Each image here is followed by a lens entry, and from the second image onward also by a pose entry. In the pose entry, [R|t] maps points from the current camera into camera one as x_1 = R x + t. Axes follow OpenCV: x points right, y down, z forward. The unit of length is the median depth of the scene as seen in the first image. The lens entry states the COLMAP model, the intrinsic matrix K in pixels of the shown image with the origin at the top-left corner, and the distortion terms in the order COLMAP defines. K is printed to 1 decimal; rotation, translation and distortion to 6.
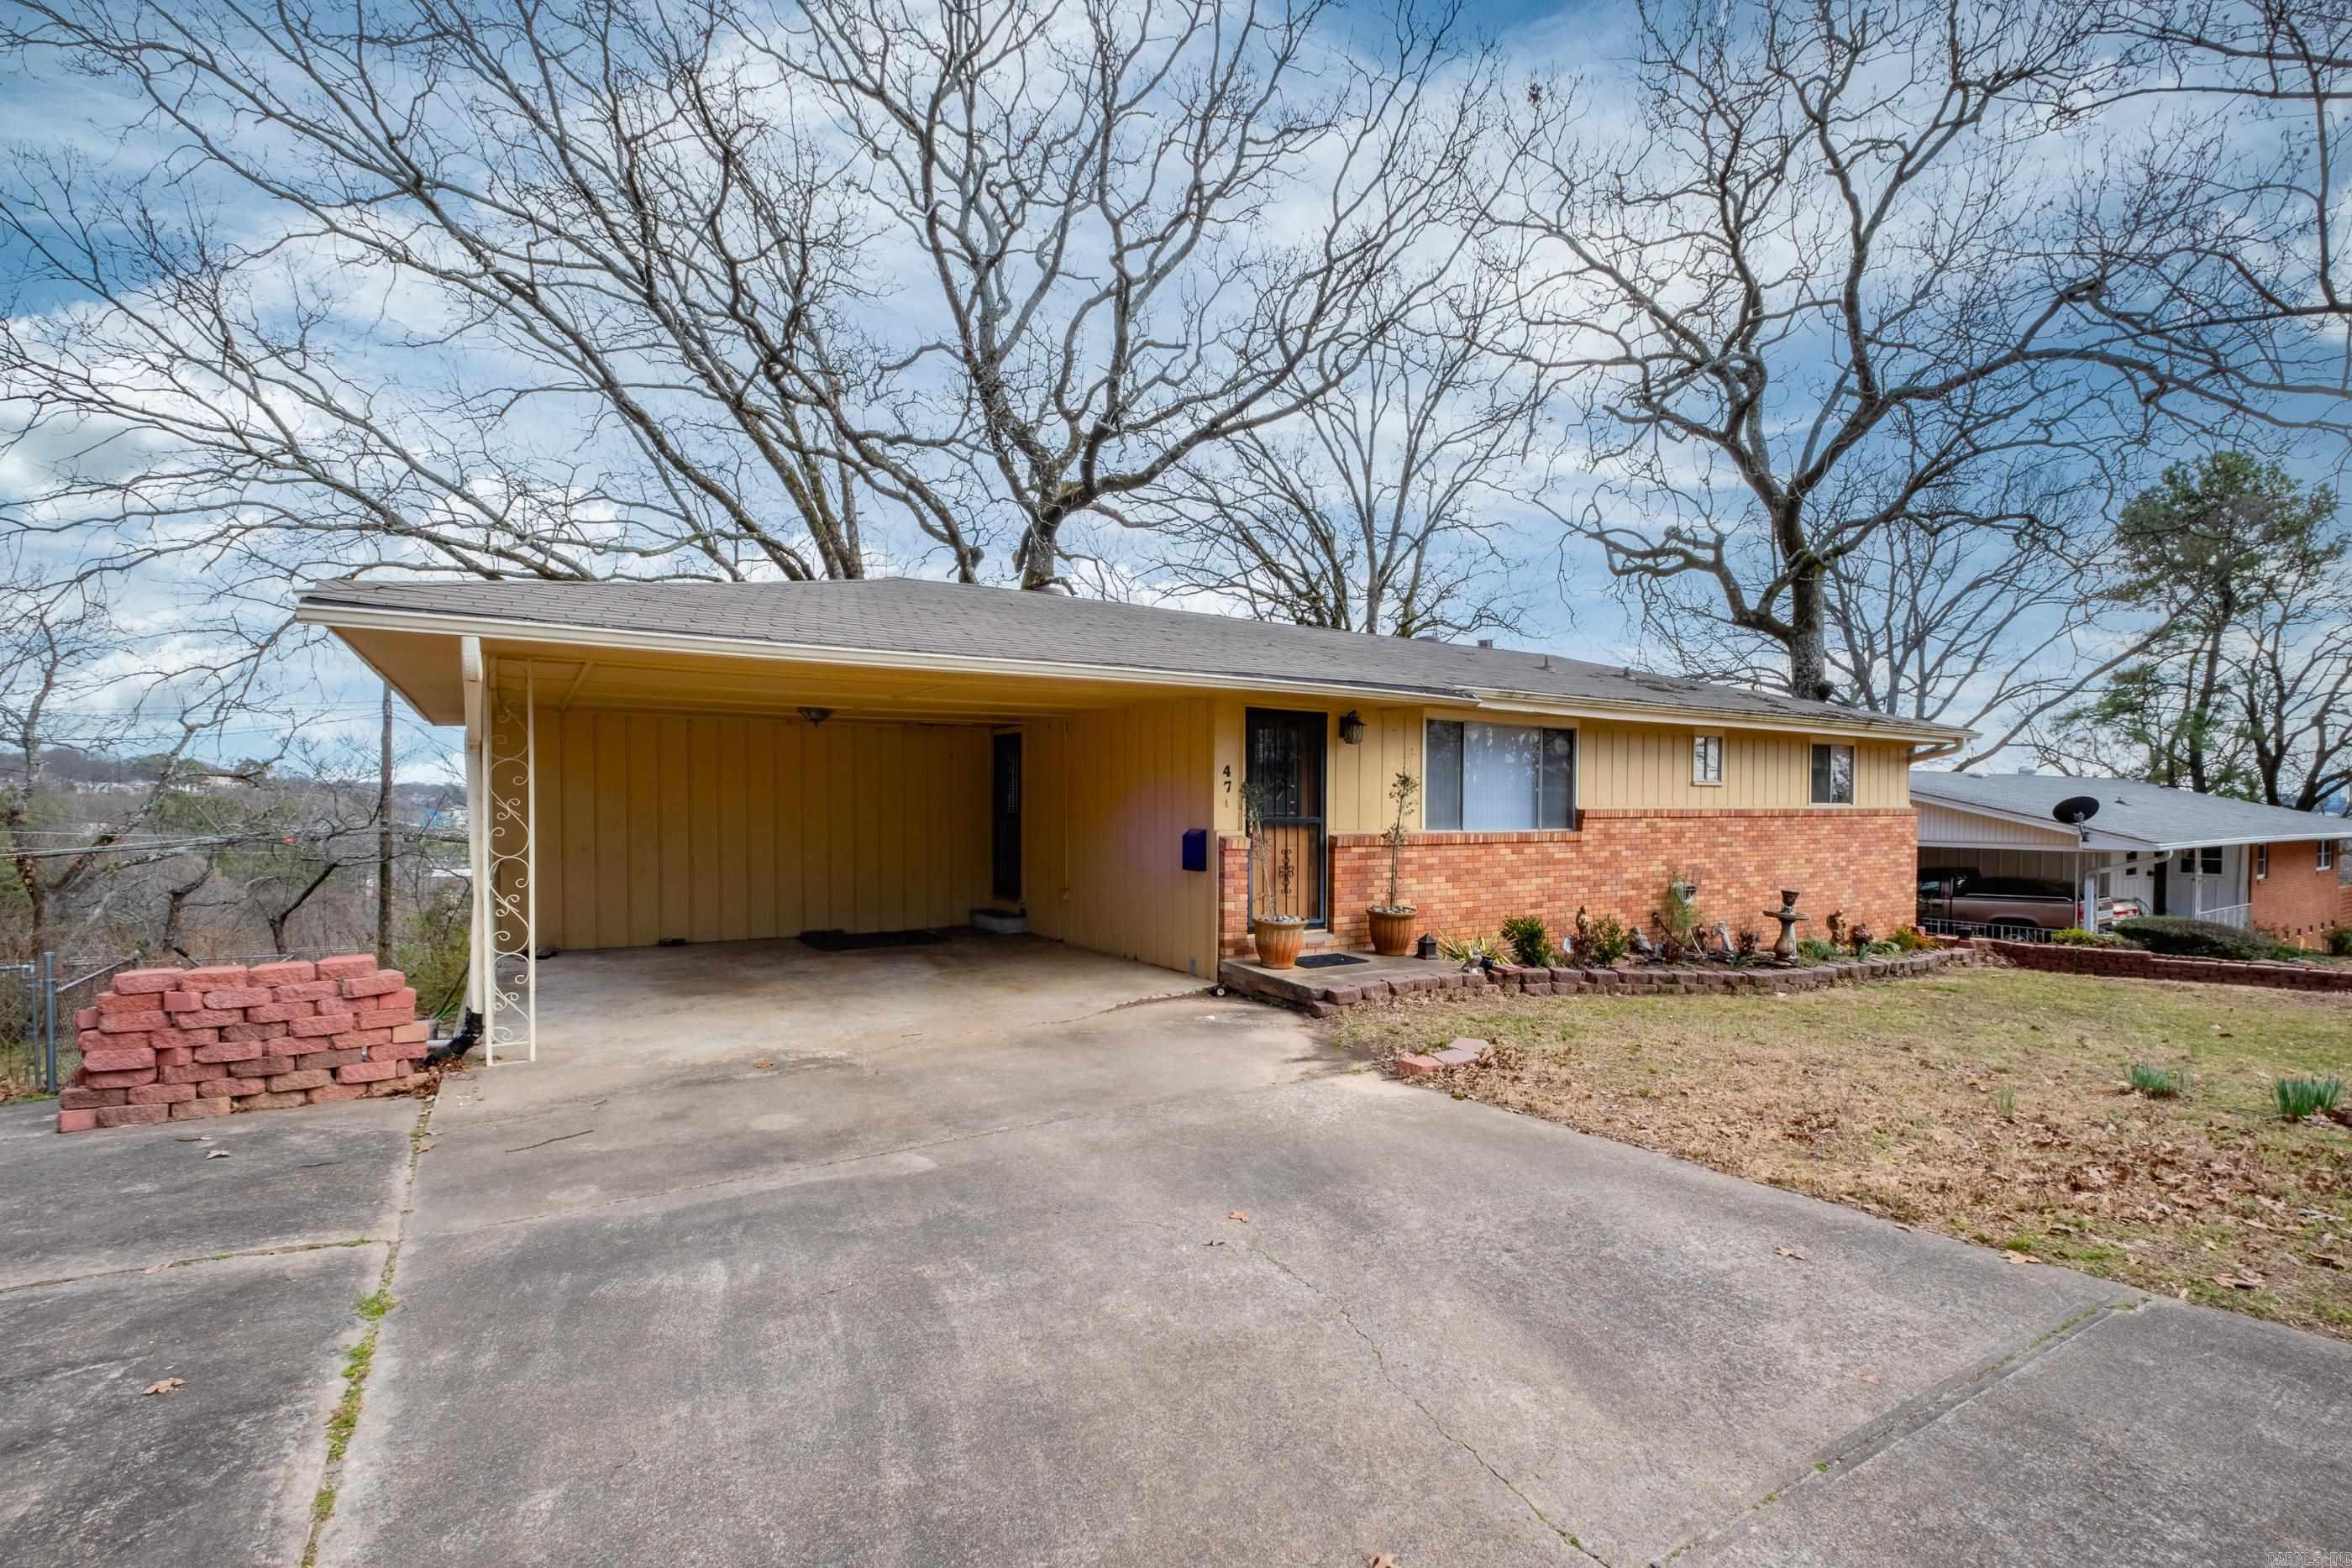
lens RADIAL K [[879.3, 0, 1176.1], [0, 879.3, 804.5], [0, 0, 1]] dist [0.002533, 0.000050]
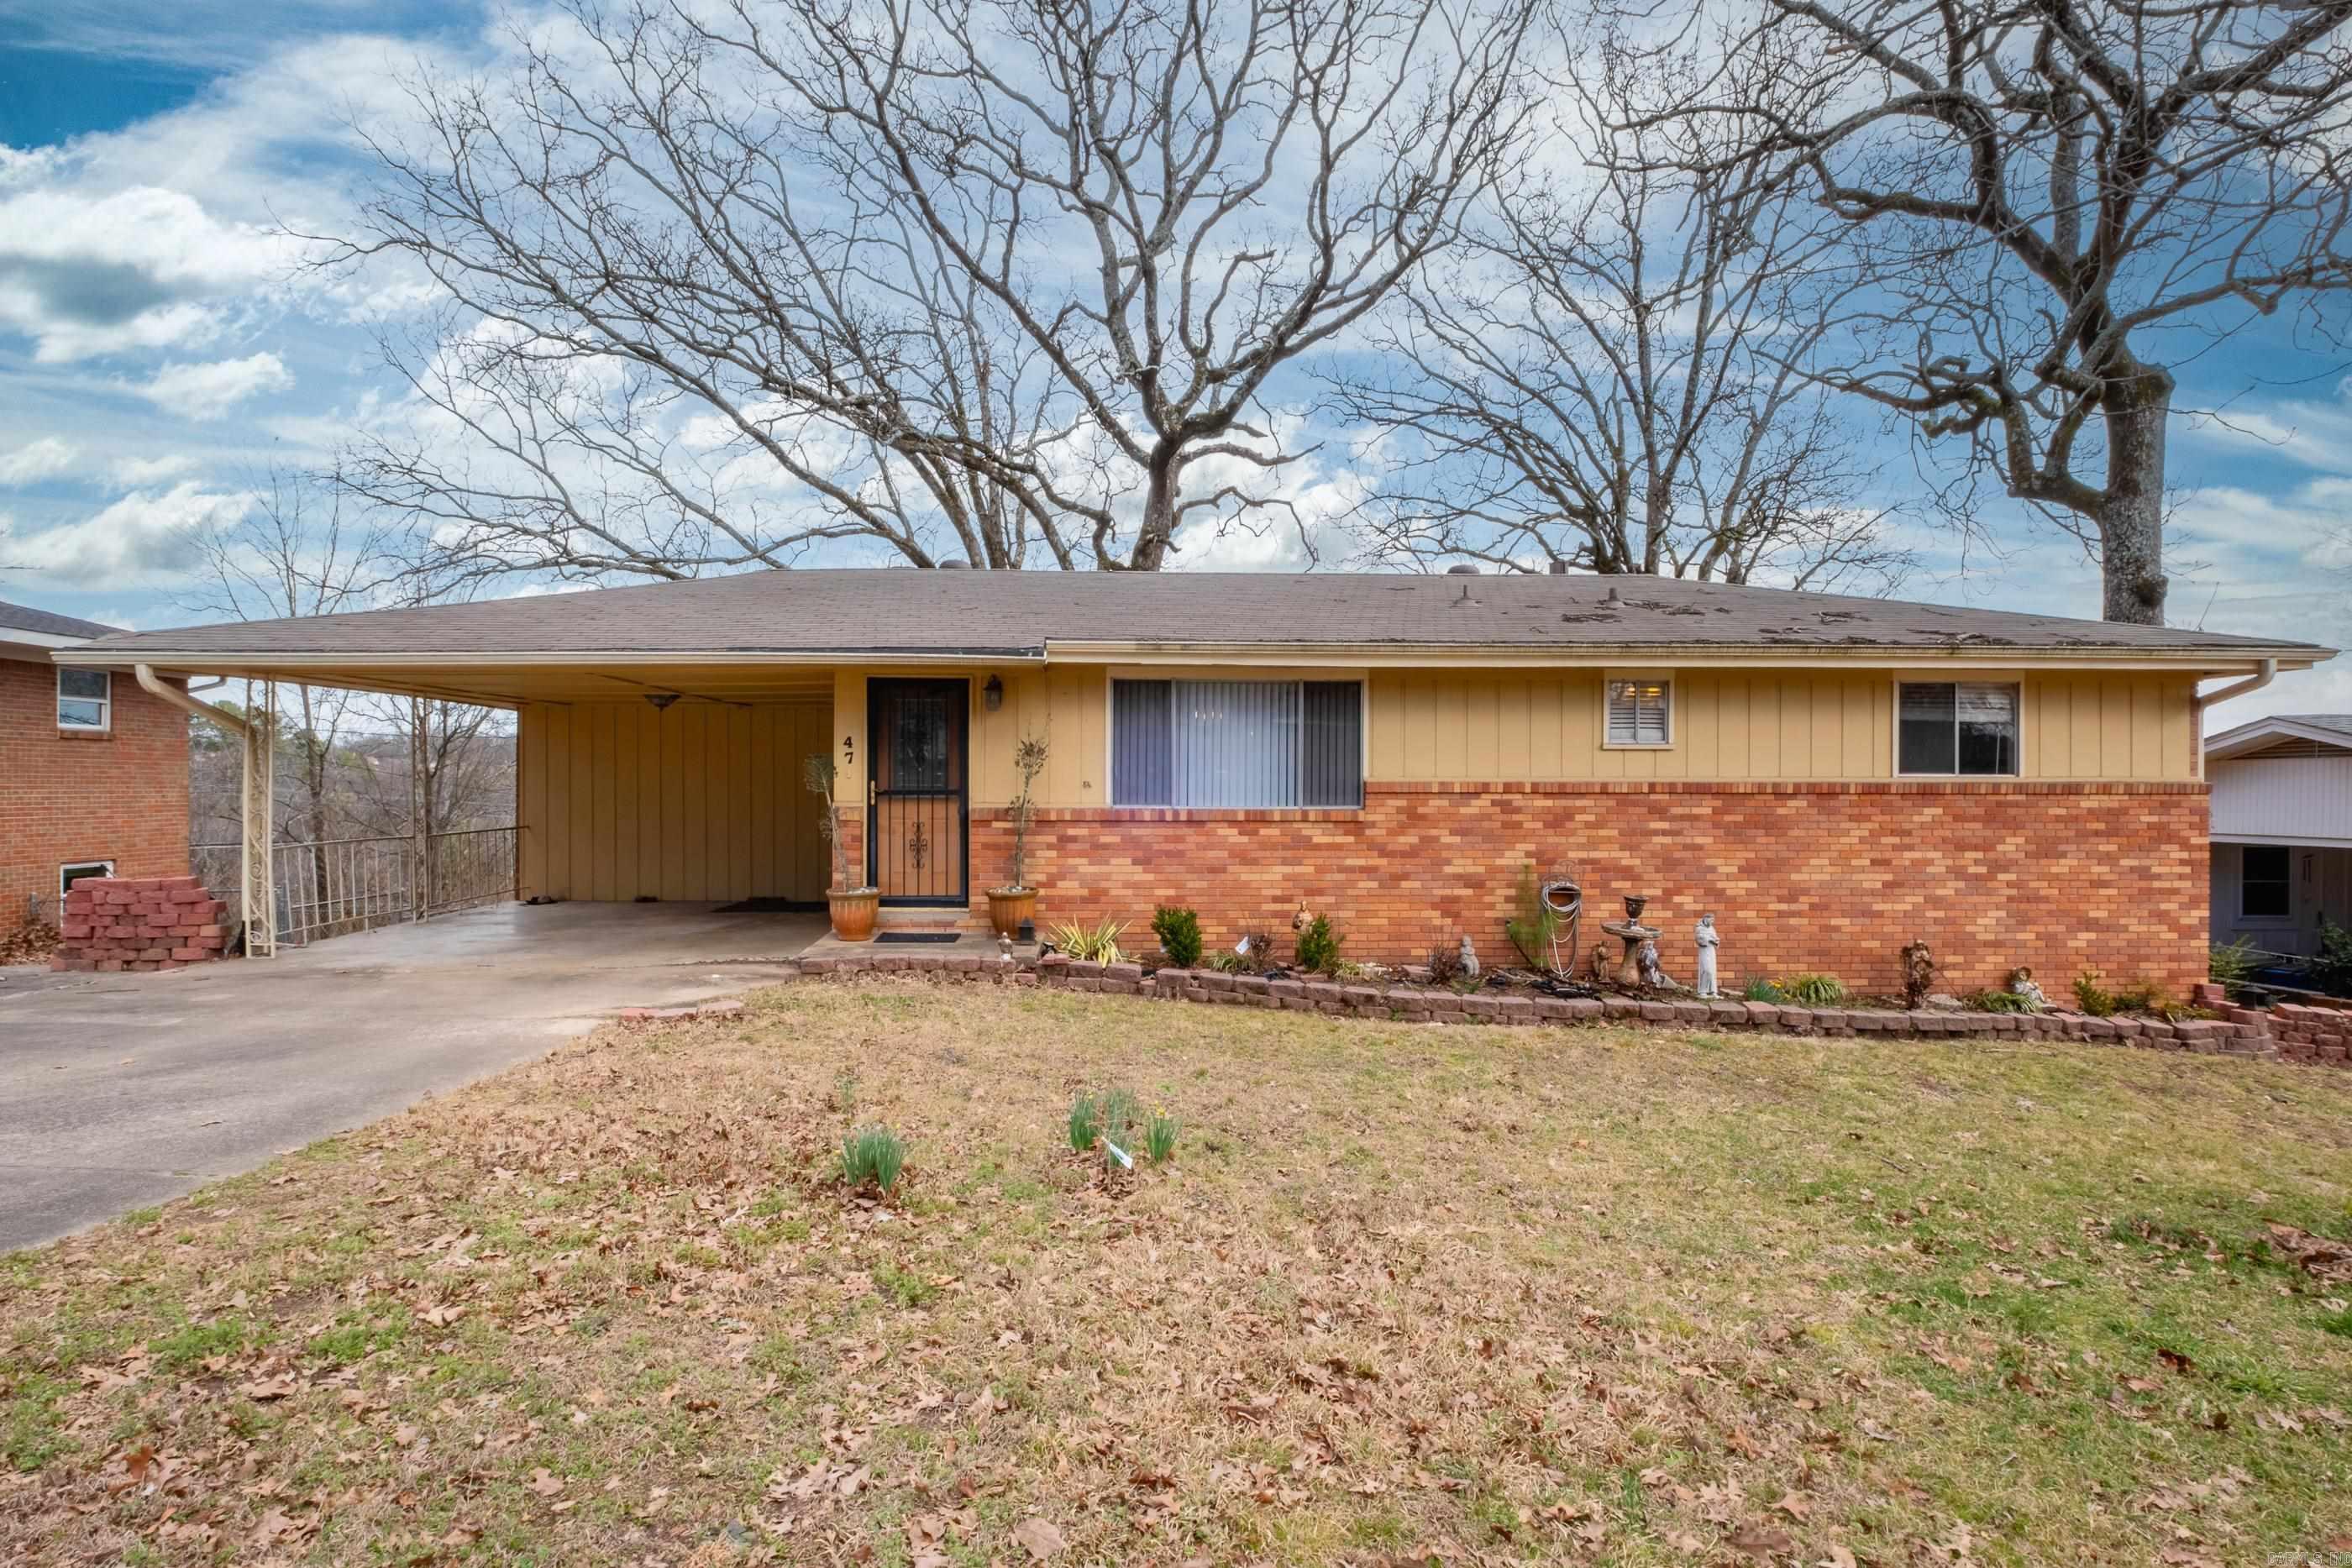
lens RADIAL K [[1037.9, 0, 1175.7], [0, 1037.9, 771.8], [0, 0, 1]] dist [0.010735, -0.006402]
pose [[0.893698, -0.006448, -0.448623, 0.727253], [0.000362, 0.999907, -0.013652, 0.008950], [0.448669, 0.012039, 0.893617, 0.083490]]
